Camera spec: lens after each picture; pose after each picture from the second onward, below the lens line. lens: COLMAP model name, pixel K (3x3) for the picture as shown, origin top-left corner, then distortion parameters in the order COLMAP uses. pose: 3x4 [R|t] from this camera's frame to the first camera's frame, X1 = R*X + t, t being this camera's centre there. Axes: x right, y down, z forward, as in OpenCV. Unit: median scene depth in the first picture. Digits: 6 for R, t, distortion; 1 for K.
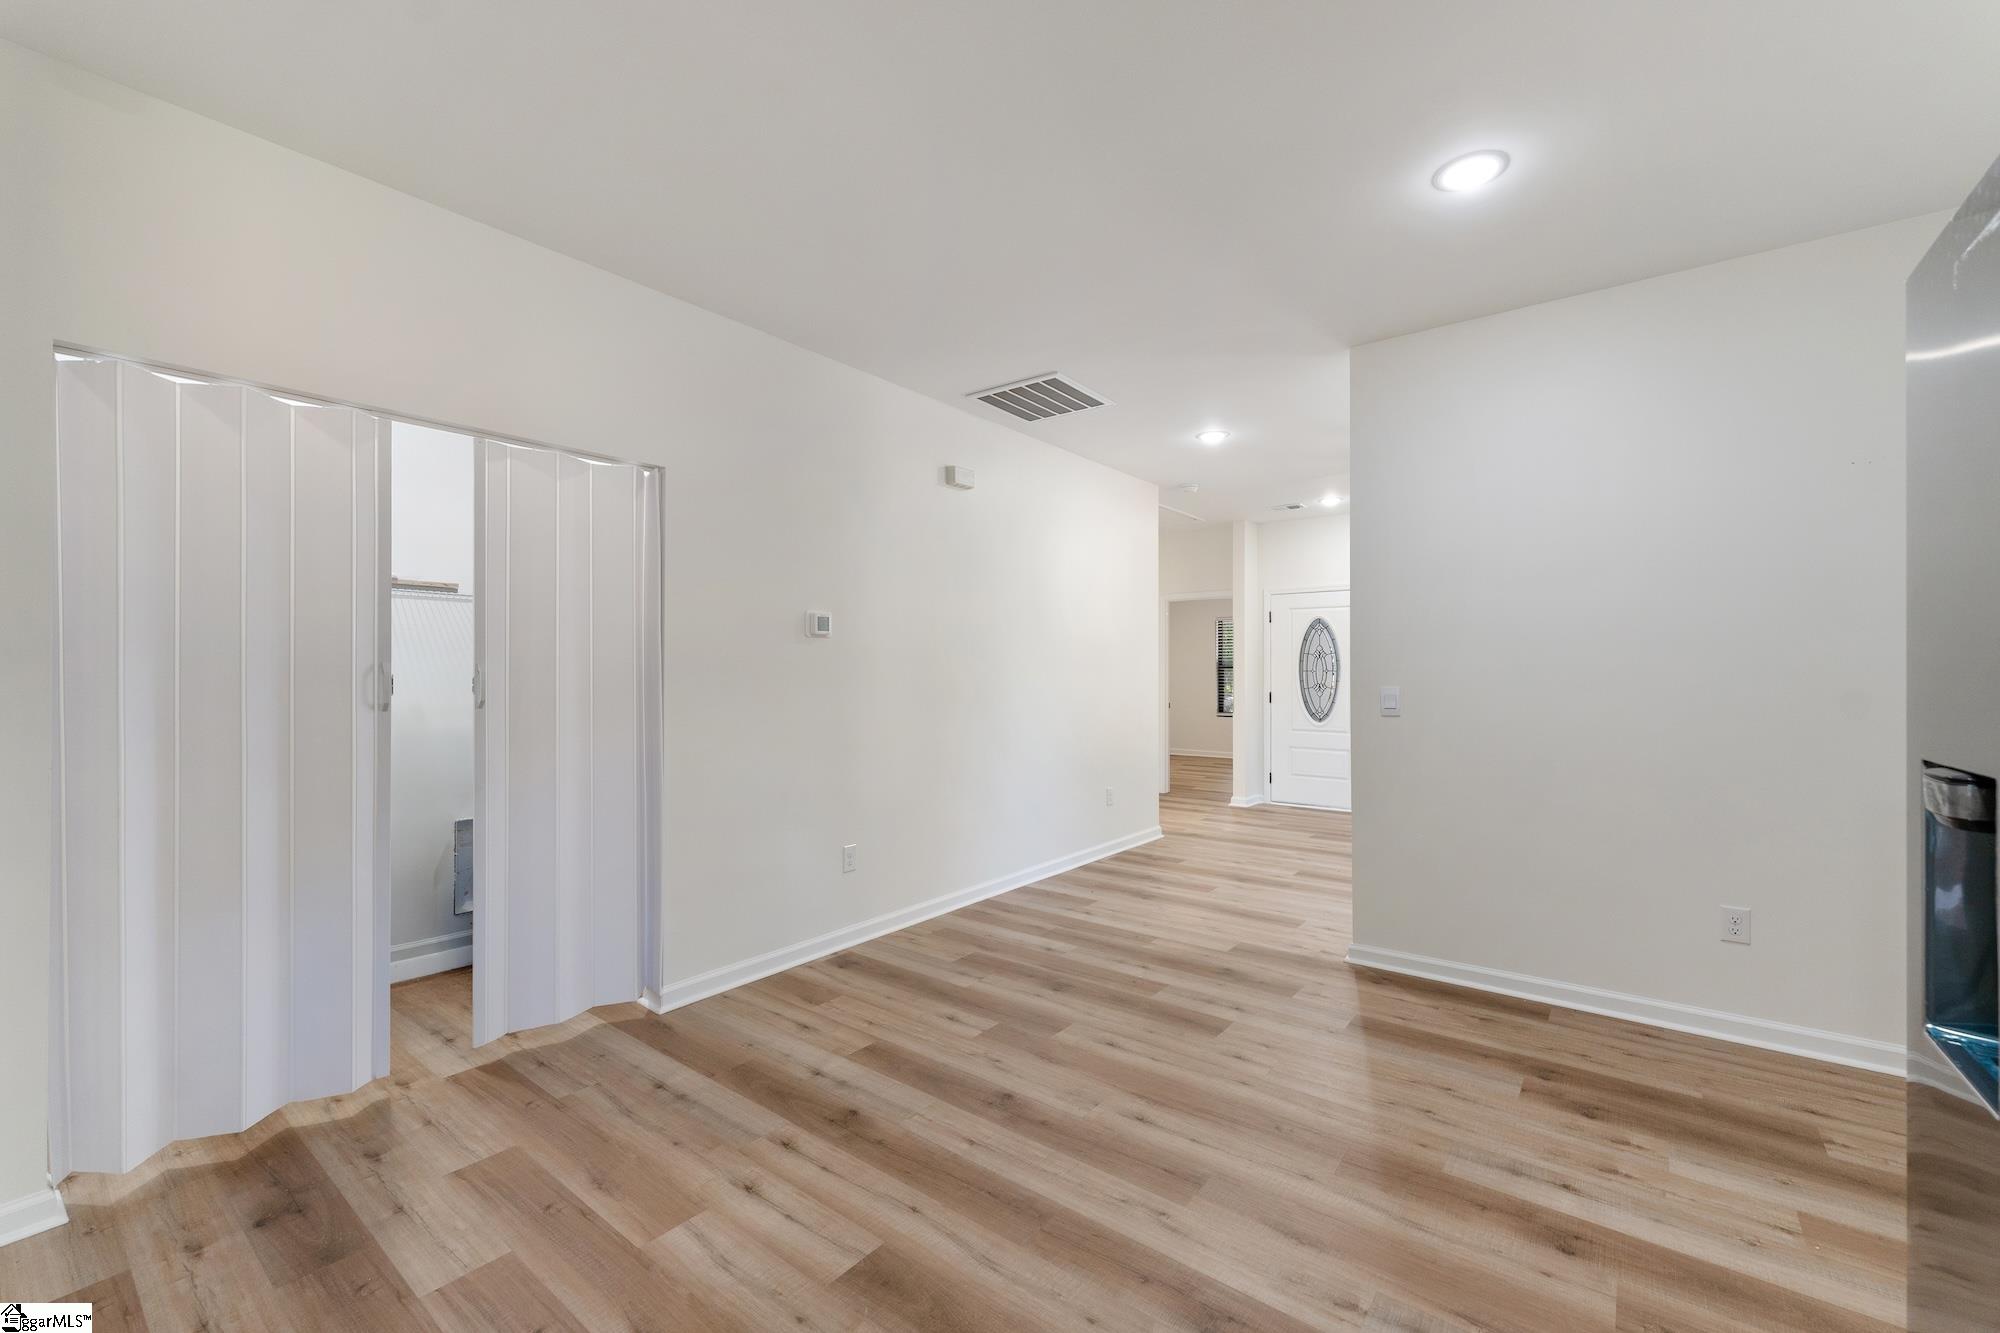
lens RADIAL K [[813.4, 0, 1000.1], [0, 813.4, 656.8], [0, 0, 1]] dist [-0.000817, 0.000160]
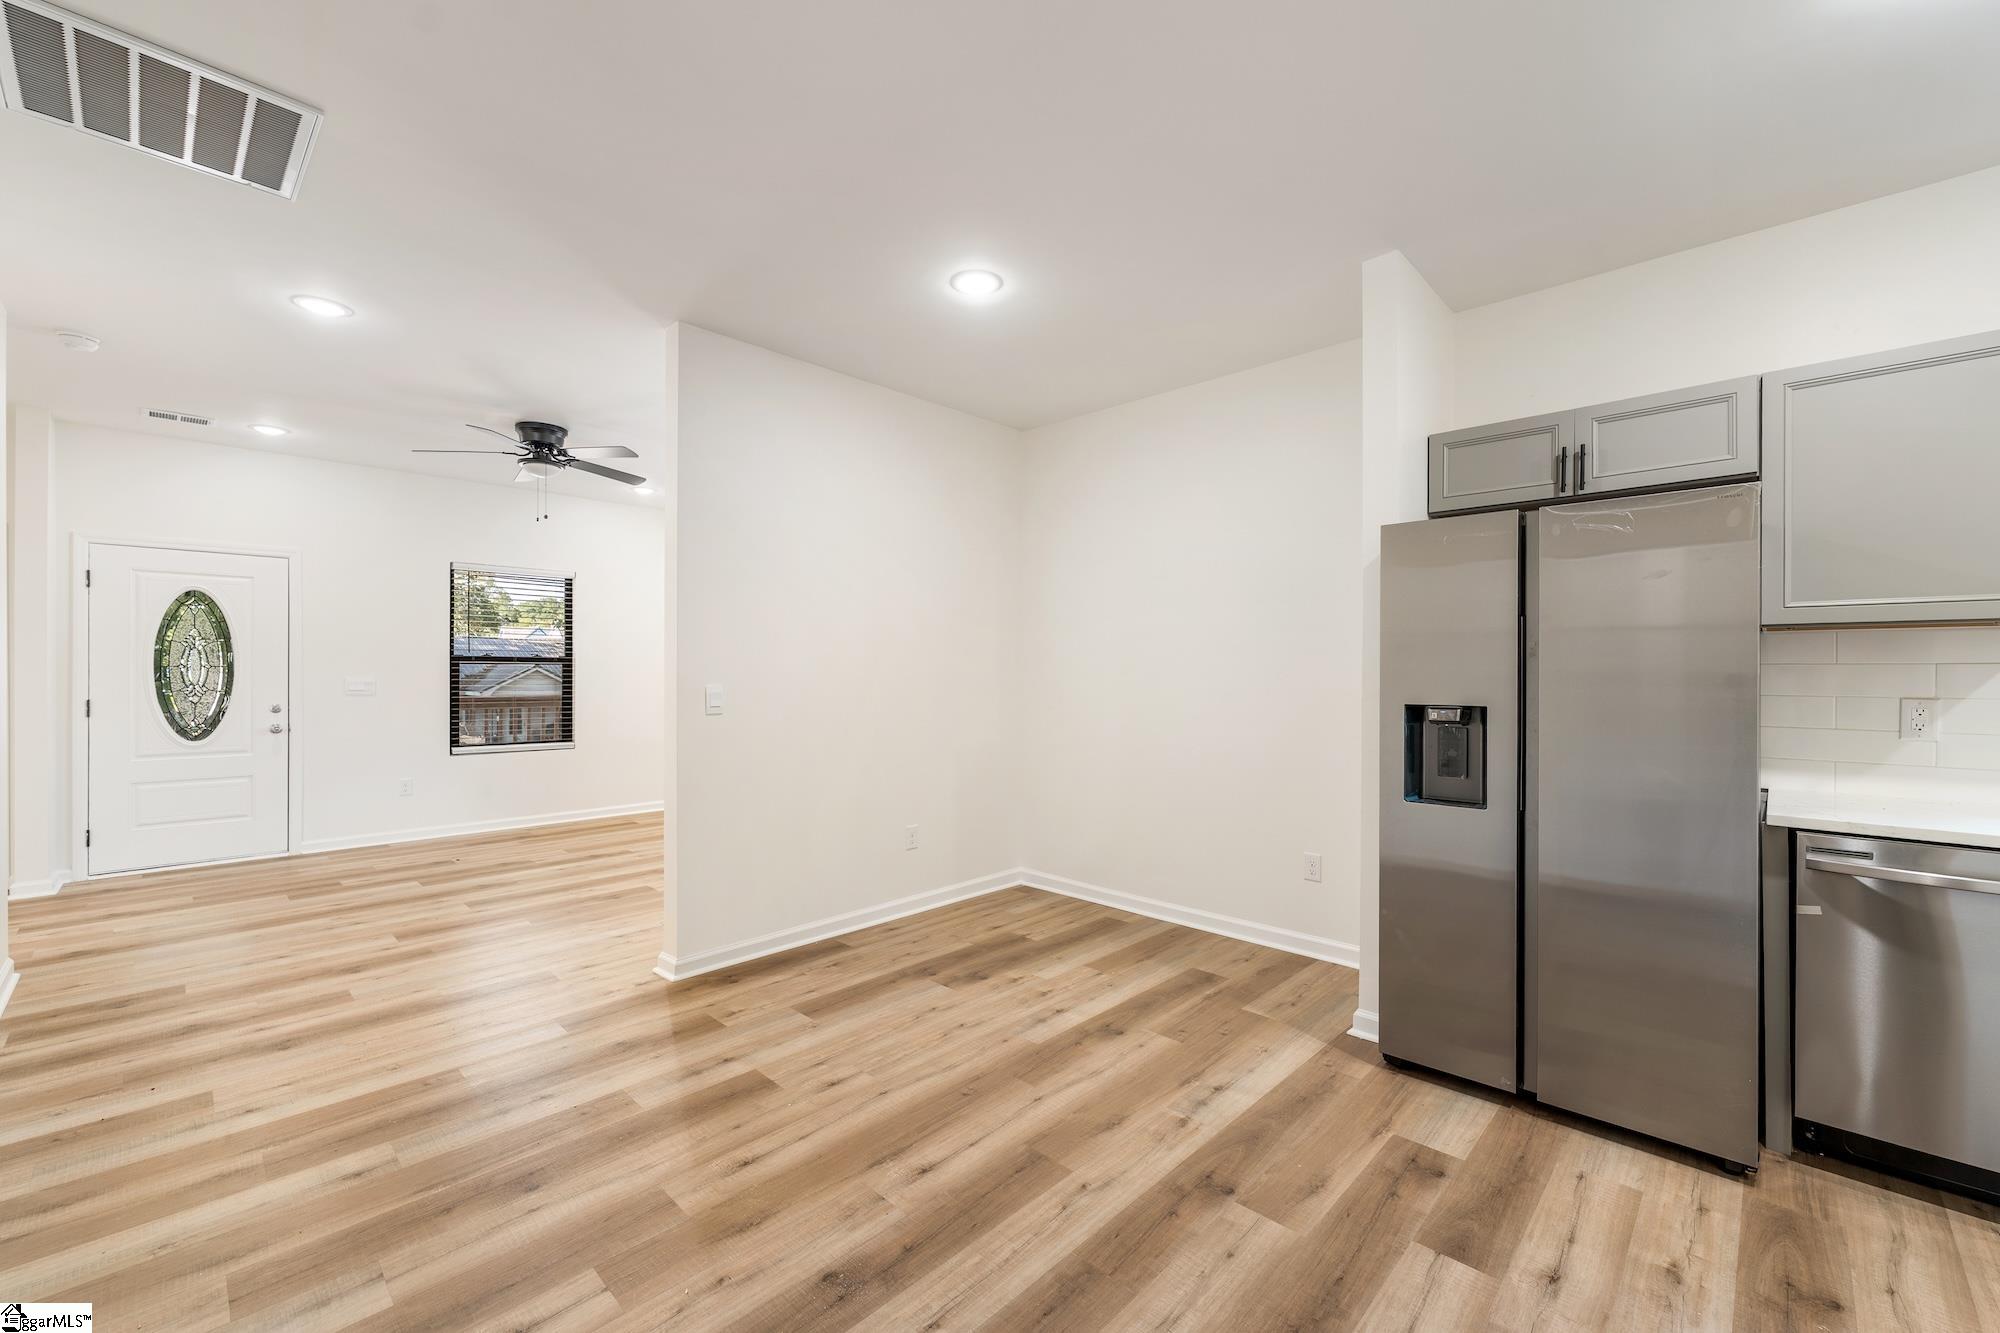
lens RADIAL K [[813.4, 0, 1000.1], [0, 813.4, 656.8], [0, 0, 1]] dist [-0.000817, 0.000160]
pose [[0.104441, 0.014803, 0.994421, -0.581654], [-0.021274, 0.999694, -0.012647, 0.011545], [-0.994303, -0.019835, 0.104724, 0.680408]]
